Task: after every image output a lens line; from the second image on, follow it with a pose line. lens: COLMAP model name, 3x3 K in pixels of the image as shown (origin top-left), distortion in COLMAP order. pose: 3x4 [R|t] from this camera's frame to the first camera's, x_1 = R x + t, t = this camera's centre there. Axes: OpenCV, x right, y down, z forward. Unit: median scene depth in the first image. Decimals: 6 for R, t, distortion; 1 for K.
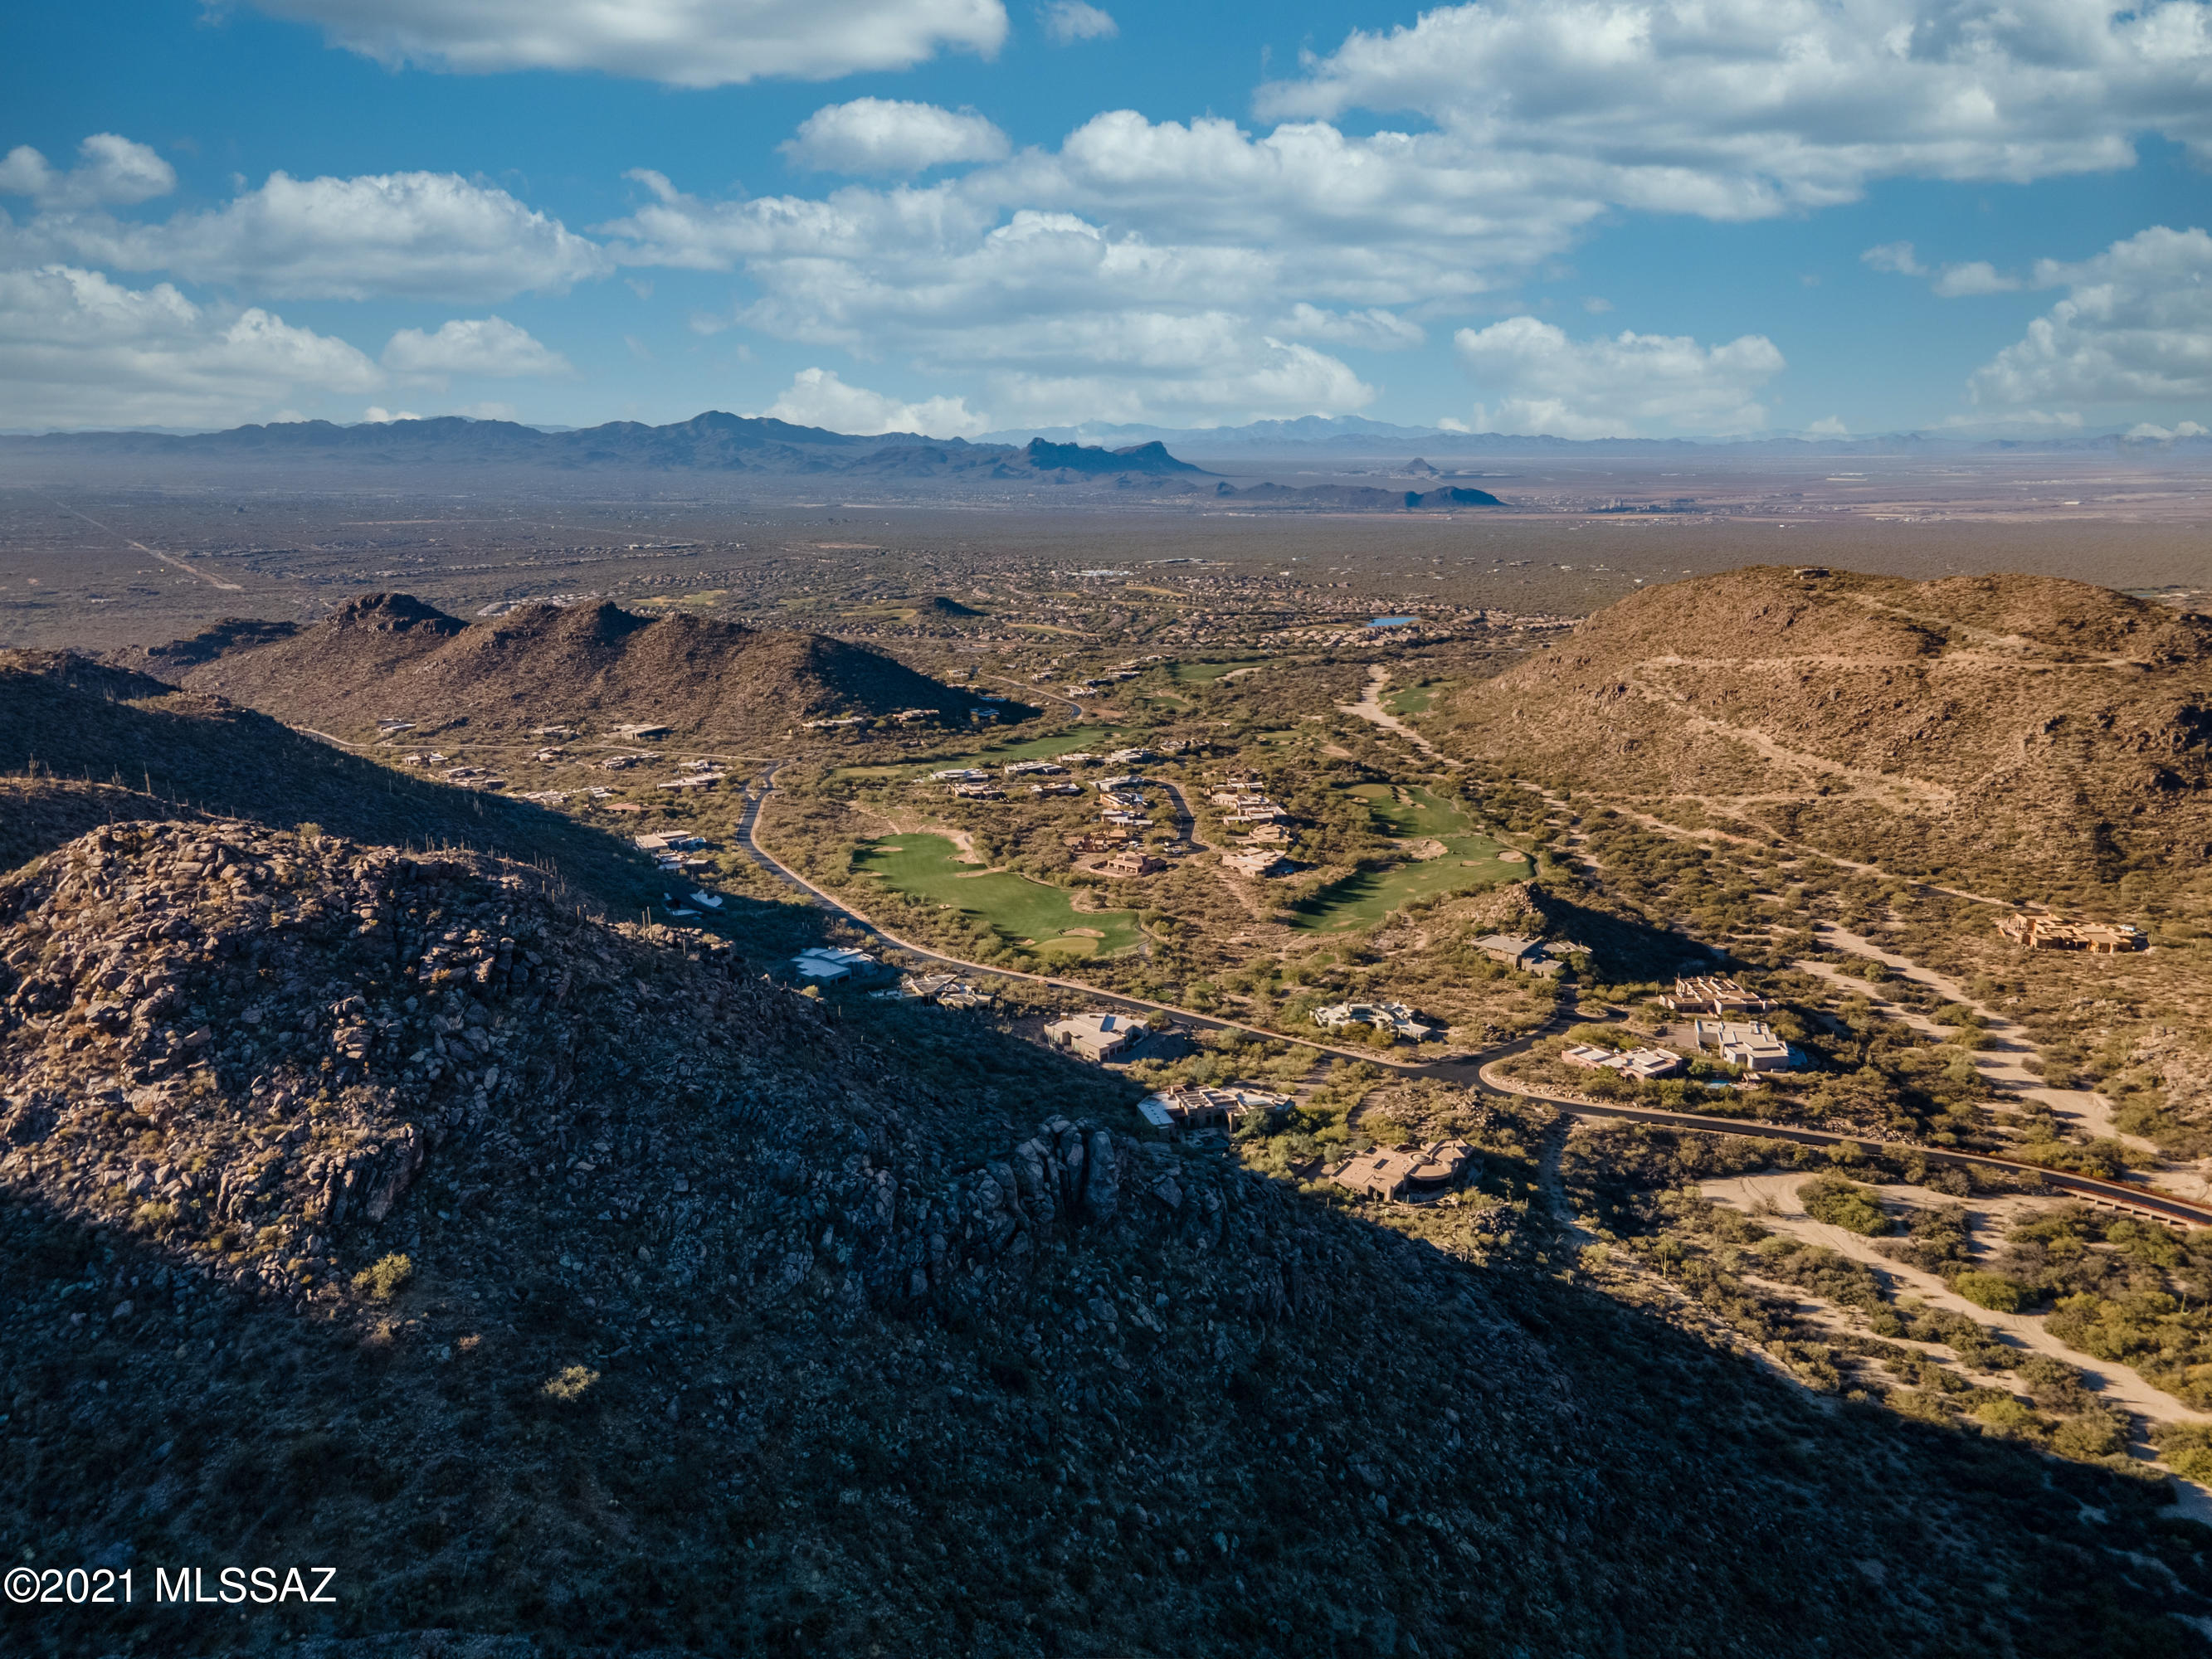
lens RADIAL K [[1607.9, 0, 1101.9], [0, 1607.9, 823.9], [0, 0, 1]] dist [0.048796, 0.067065]
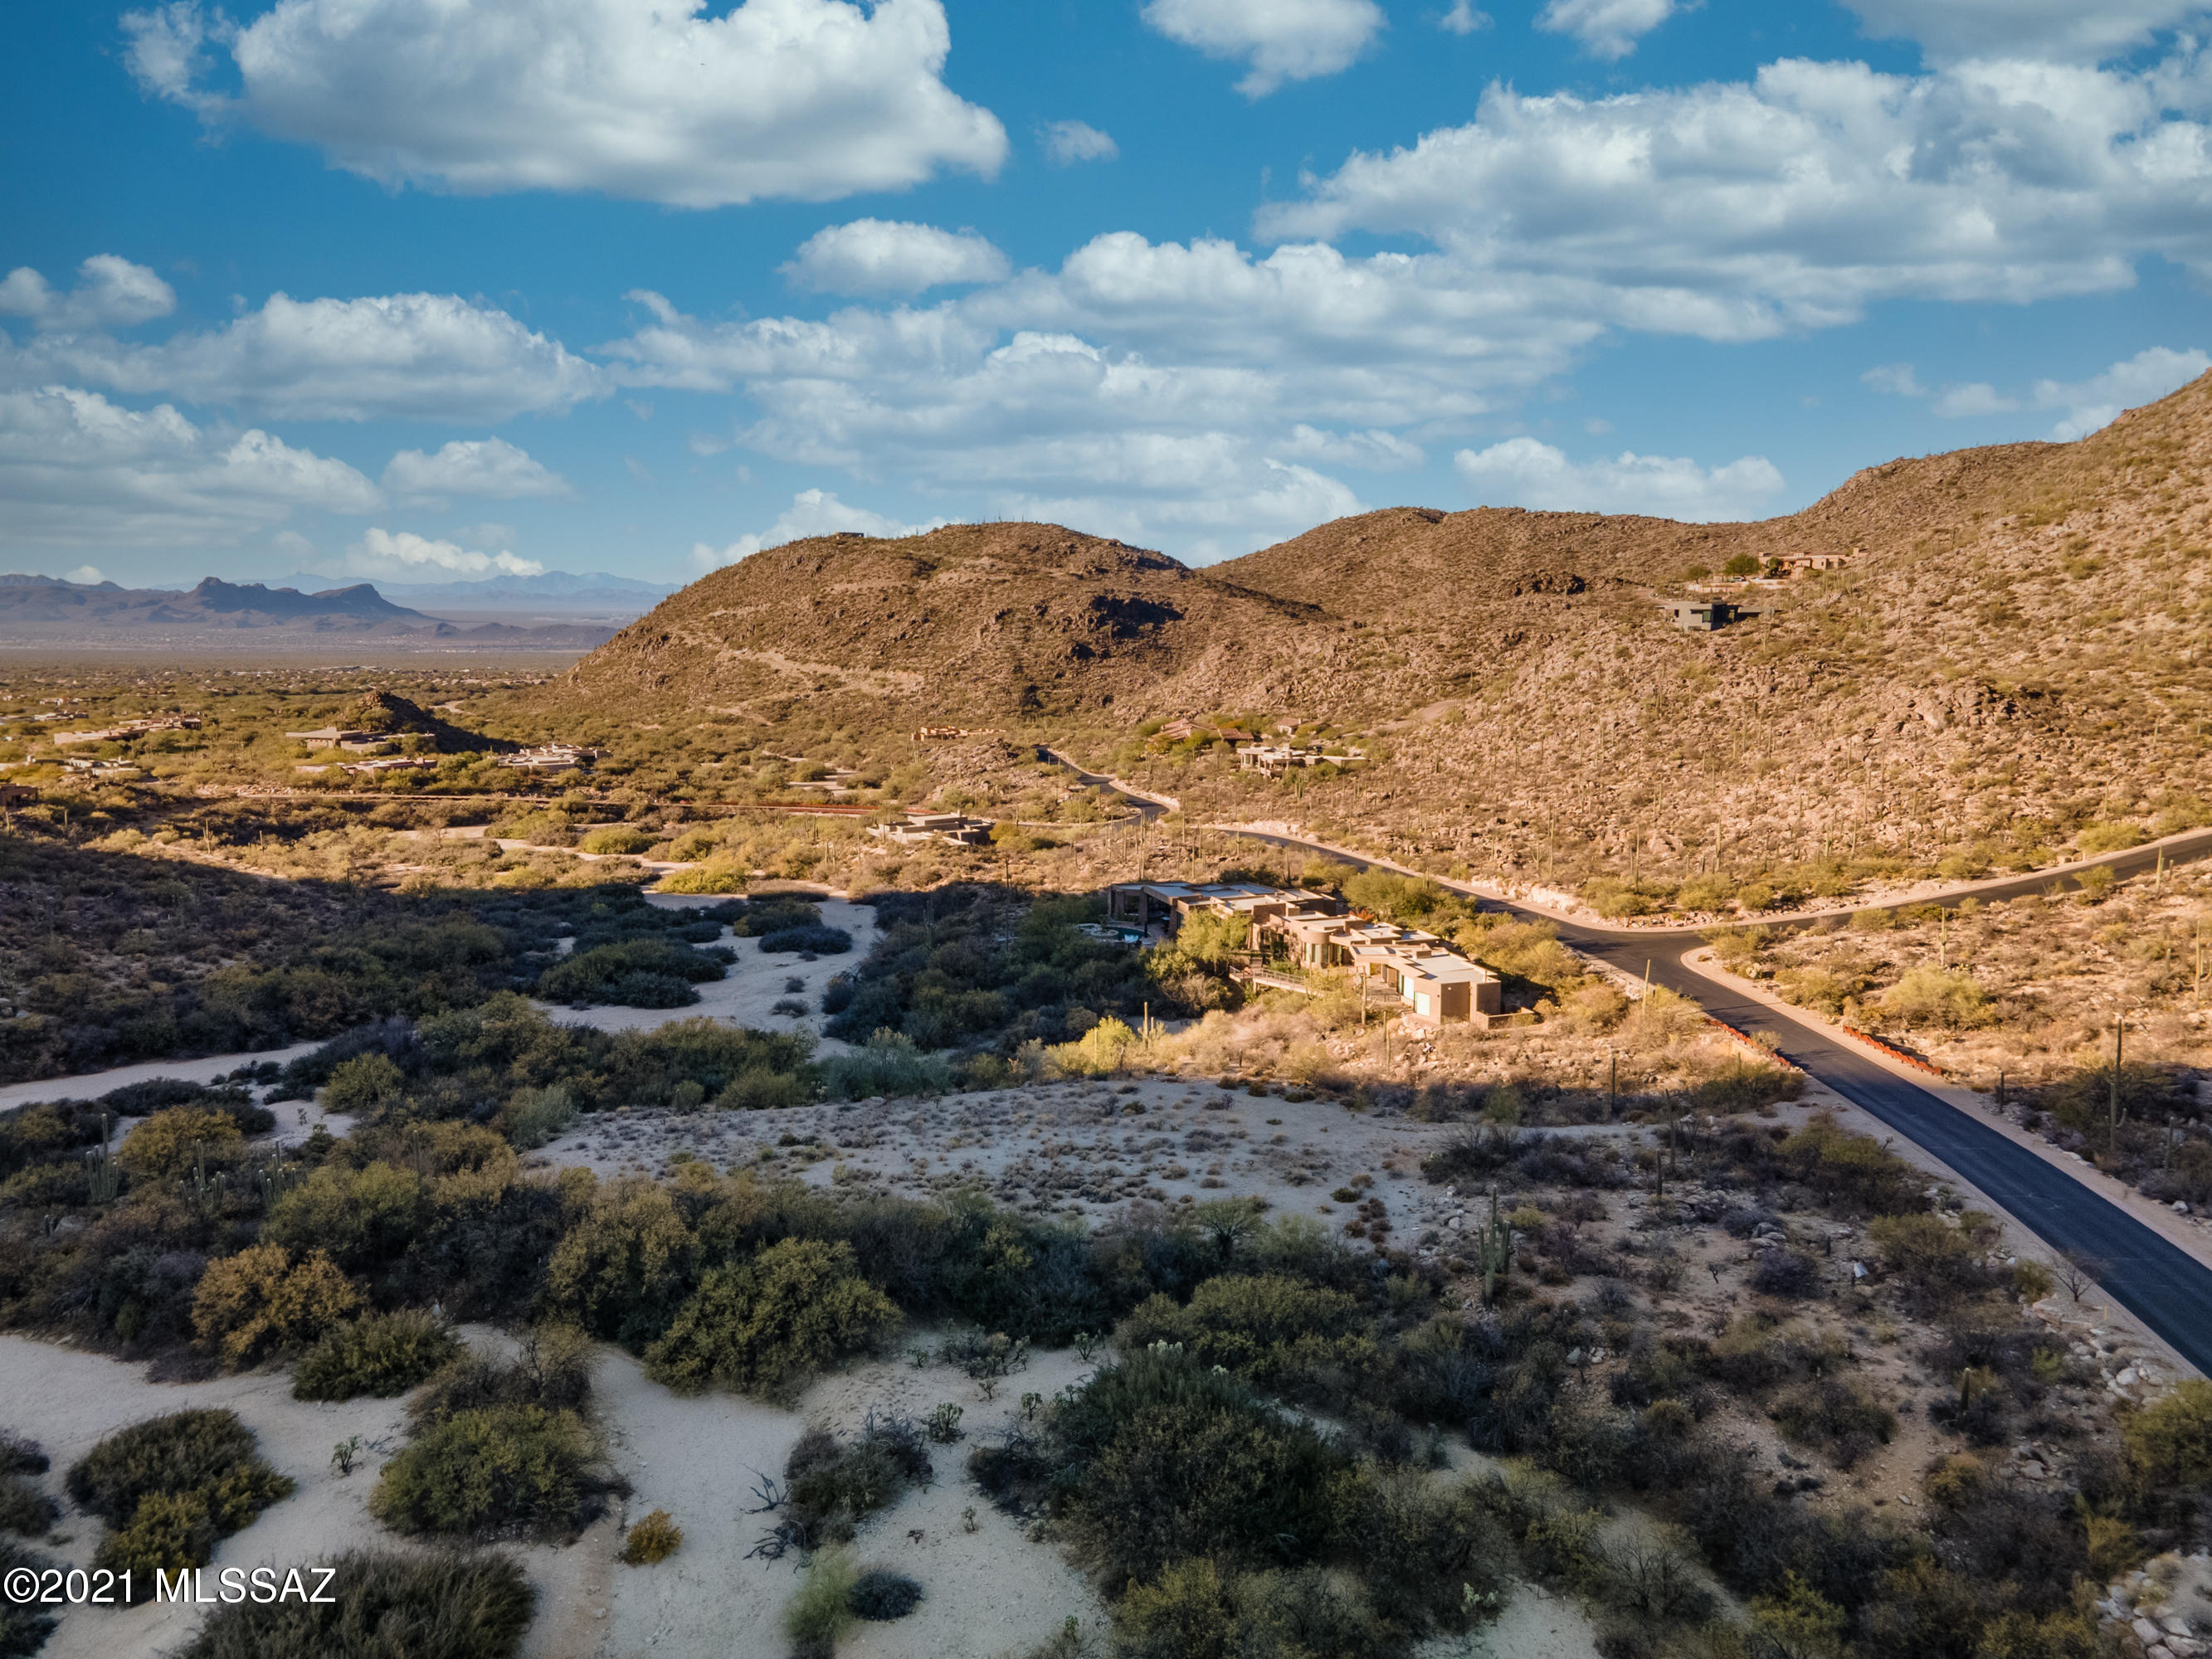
lens RADIAL K [[1611.6, 0, 1104.5], [0, 1611.6, 810.6], [0, 0, 1]] dist [0.070569, 0.007378]
pose [[0.903656, -0.054632, 0.424760, 0.167344], [0.099061, 0.991596, -0.083208, 0.155540], [-0.416645, 0.117269, 0.901474, 0.018956]]
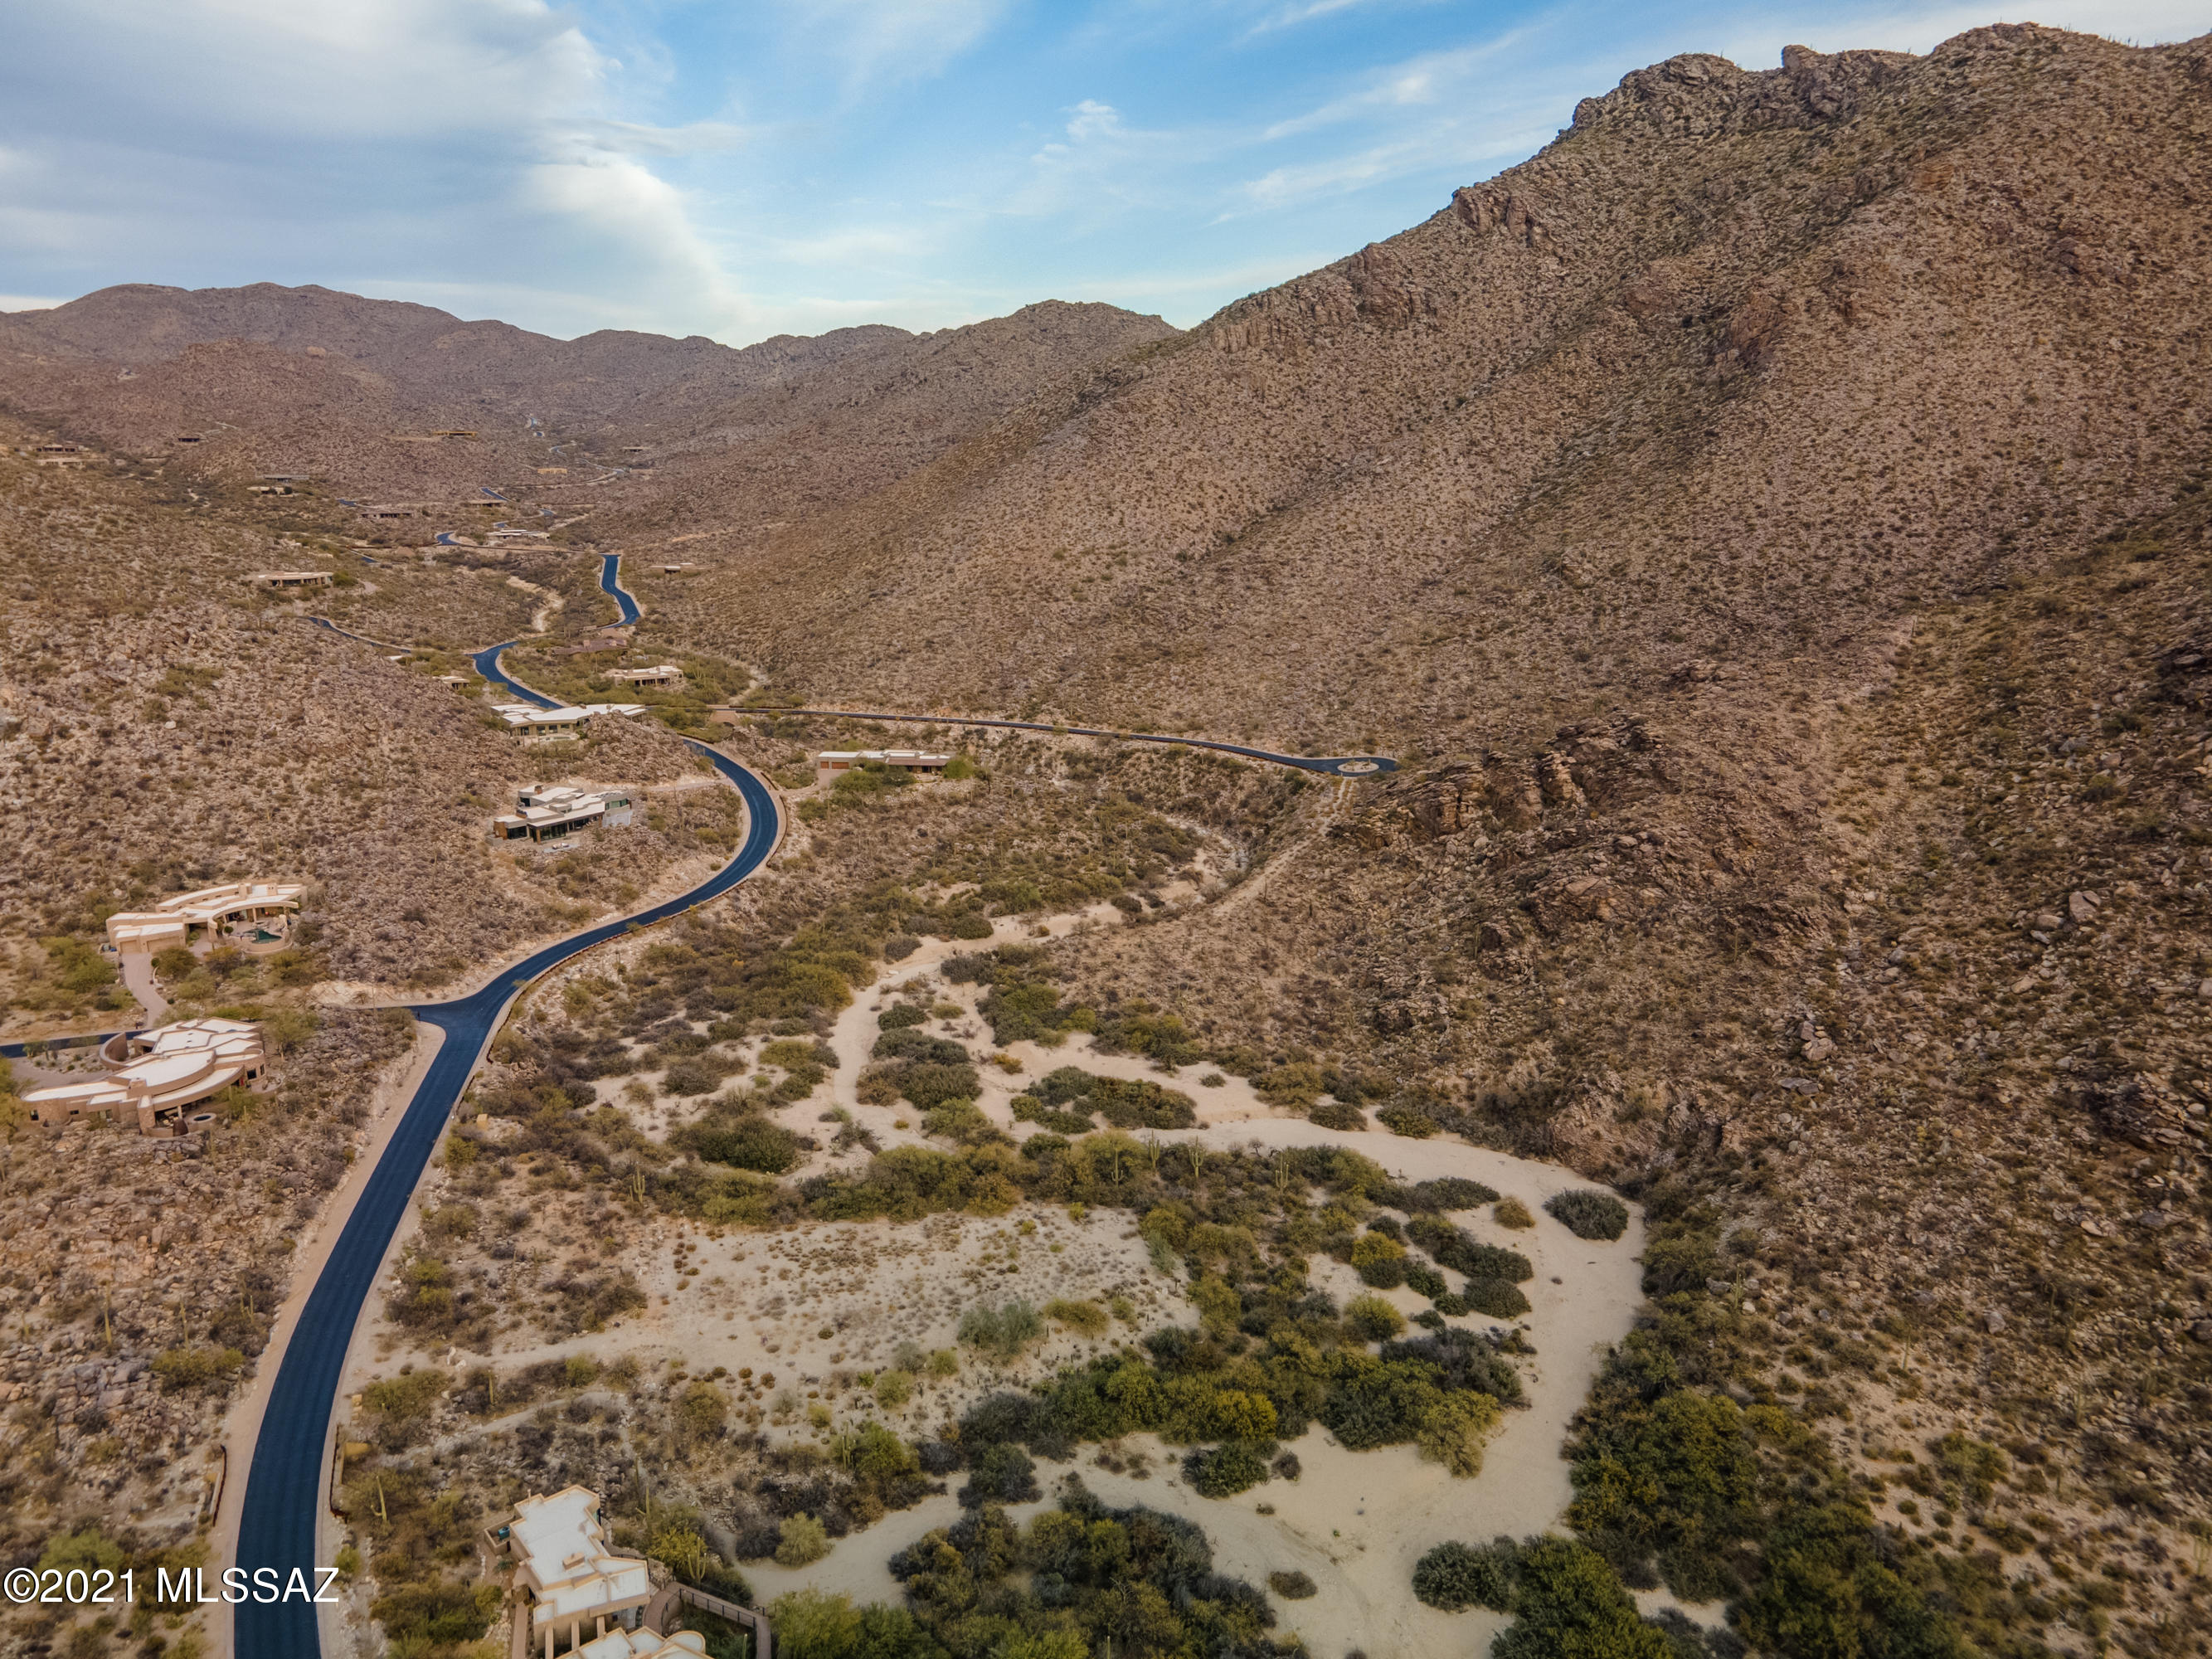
lens RADIAL K [[1608.2, 0, 1101.9], [0, 1608.2, 823.9], [0, 0, 1]] dist [0.048796, 0.067065]
pose [[-0.704450, 0.184352, -0.685394, 0.356005], [-0.159382, 0.899927, 0.405869, -0.001380], [0.691627, 0.395153, -0.604571, 0.304170]]
